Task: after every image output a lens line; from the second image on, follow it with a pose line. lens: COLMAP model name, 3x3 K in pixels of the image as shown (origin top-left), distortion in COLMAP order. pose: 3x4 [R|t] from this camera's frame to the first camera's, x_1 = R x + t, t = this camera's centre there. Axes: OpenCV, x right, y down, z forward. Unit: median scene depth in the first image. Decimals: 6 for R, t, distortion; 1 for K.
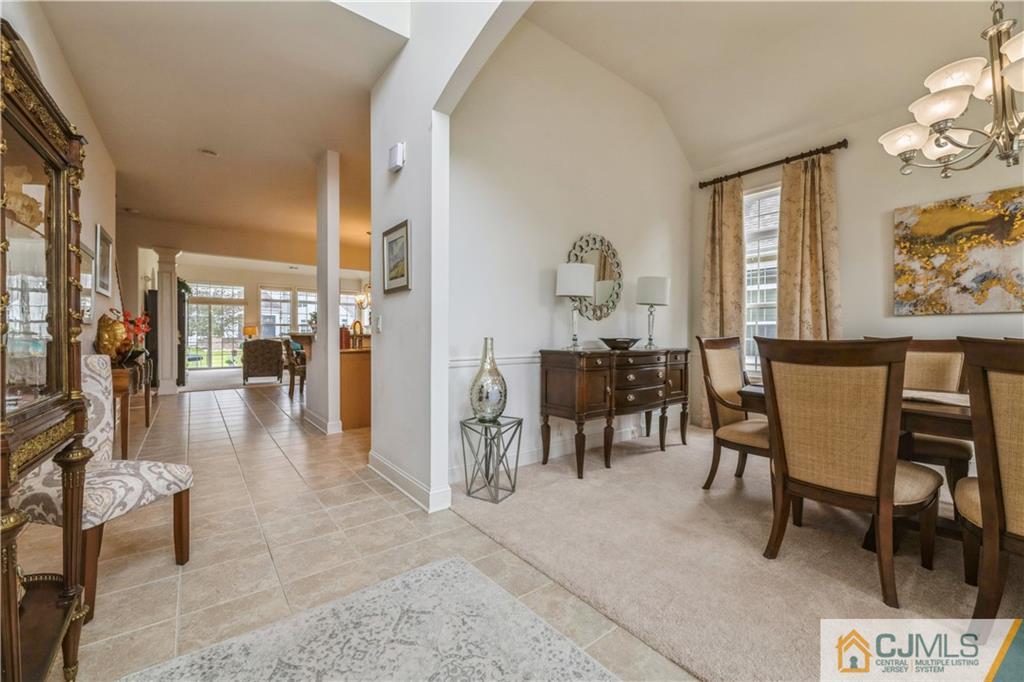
lens RADIAL K [[411.3, 0, 512.0], [0, 411.3, 341.0], [0, 0, 1]] dist [-0.000708, -0.000163]
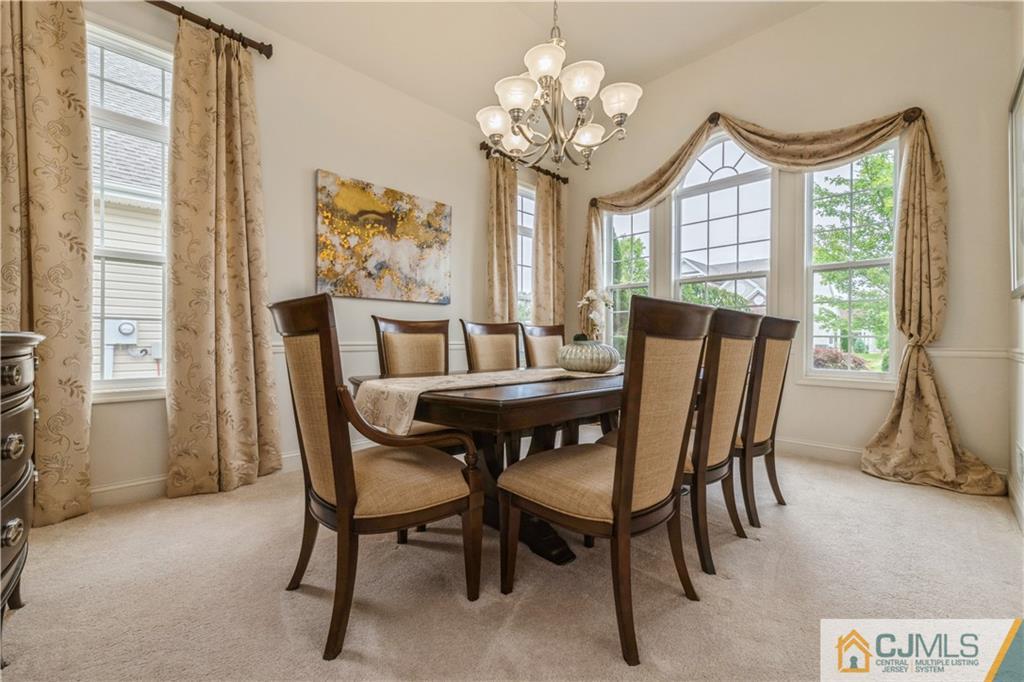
lens RADIAL K [[416.9, 0, 512.1], [0, 416.9, 335.4], [0, 0, 1]] dist [0.000239, -0.000357]
pose [[-0.110702, 0.001422, 0.993853, 0.036820], [0.007824, 0.999969, -0.000559, 0.027111], [-0.993823, 0.007714, -0.110710, 0.744056]]
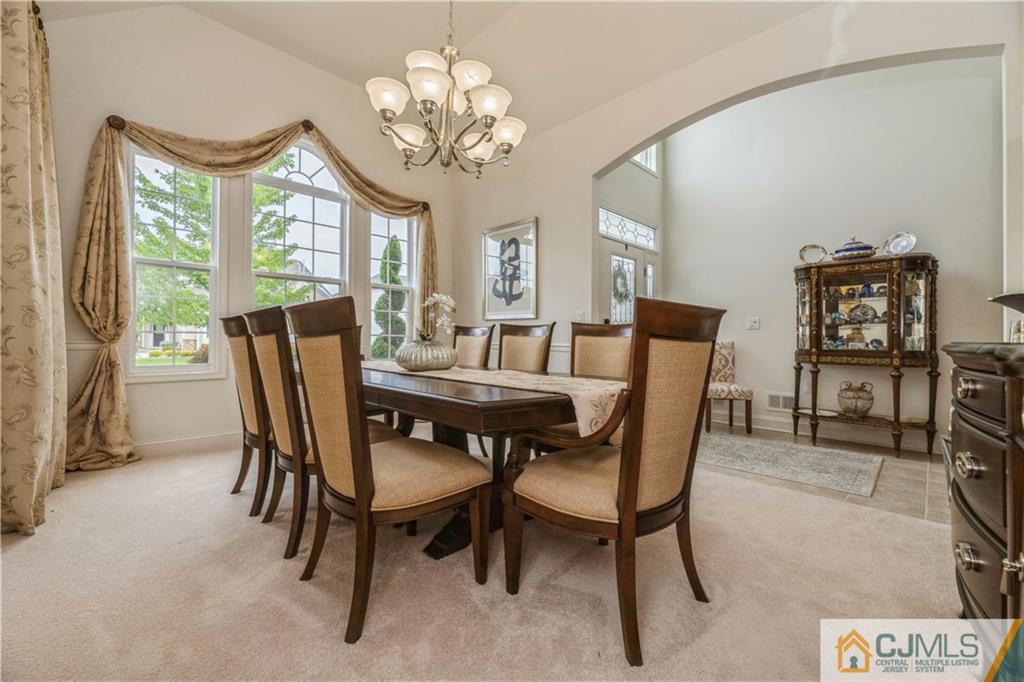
lens RADIAL K [[411.3, 0, 512.0], [0, 411.3, 341.0], [0, 0, 1]] dist [-0.000708, -0.000163]
pose [[-0.993071, -0.007161, -0.117296, 0.701150], [-0.008816, 0.999869, 0.013596, 0.020910], [0.117184, 0.014536, -0.993004, 1.299845]]
